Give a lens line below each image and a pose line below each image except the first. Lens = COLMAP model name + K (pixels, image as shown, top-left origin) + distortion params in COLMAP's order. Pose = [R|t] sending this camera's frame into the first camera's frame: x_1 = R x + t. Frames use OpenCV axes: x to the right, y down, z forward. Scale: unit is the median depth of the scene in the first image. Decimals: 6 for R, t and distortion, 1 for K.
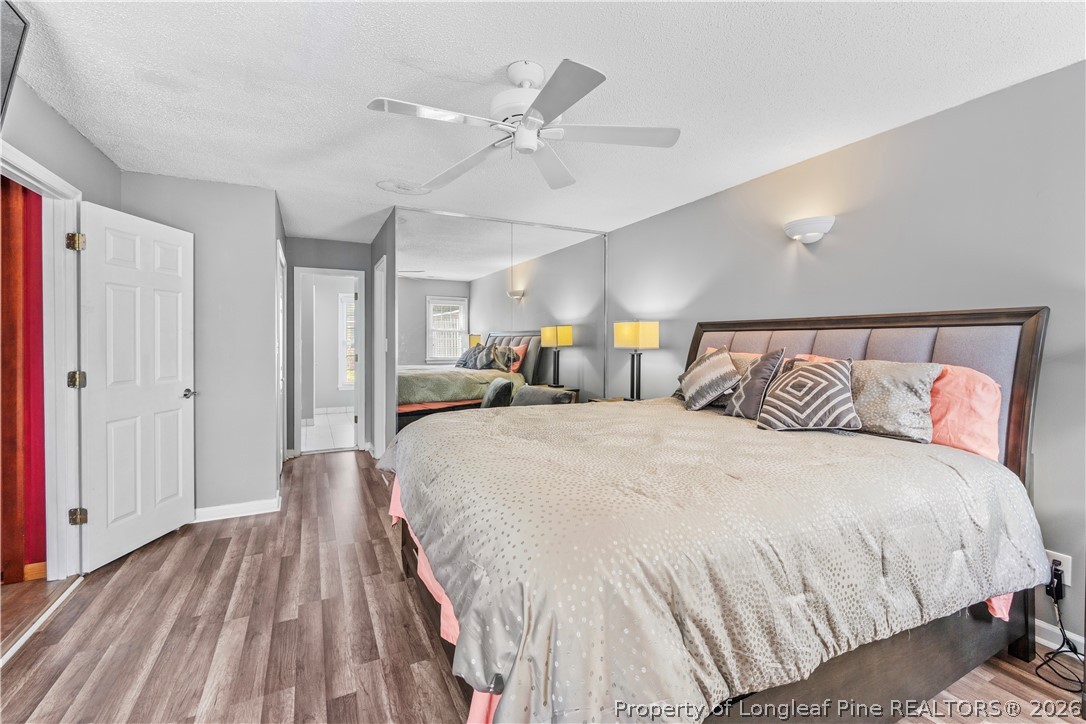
lens RADIAL K [[458.2, 0, 542.4], [0, 458.2, 354.4], [0, 0, 1]] dist [-0.006592, -0.000338]
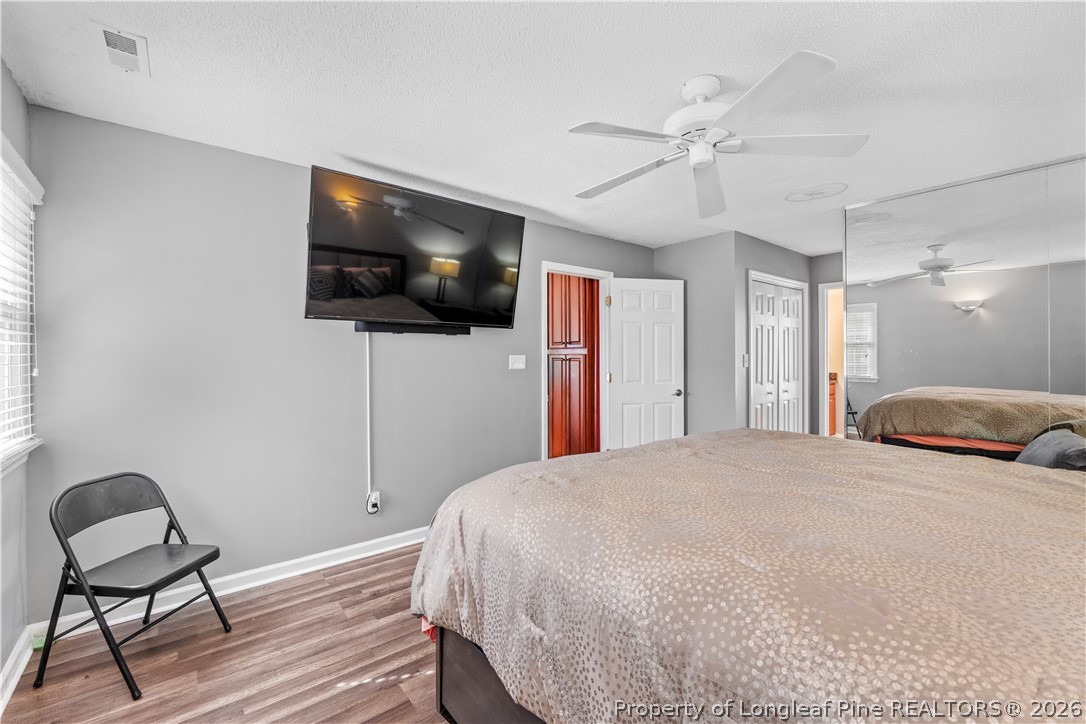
lens RADIAL K [[458.2, 0, 542.4], [0, 458.2, 354.4], [0, 0, 1]] dist [-0.006592, -0.000338]
pose [[0.205518, -0.004367, -0.978644, 0.533304], [-0.023840, 0.999671, -0.009468, -0.010992], [0.978363, 0.025276, 0.205346, 0.285343]]
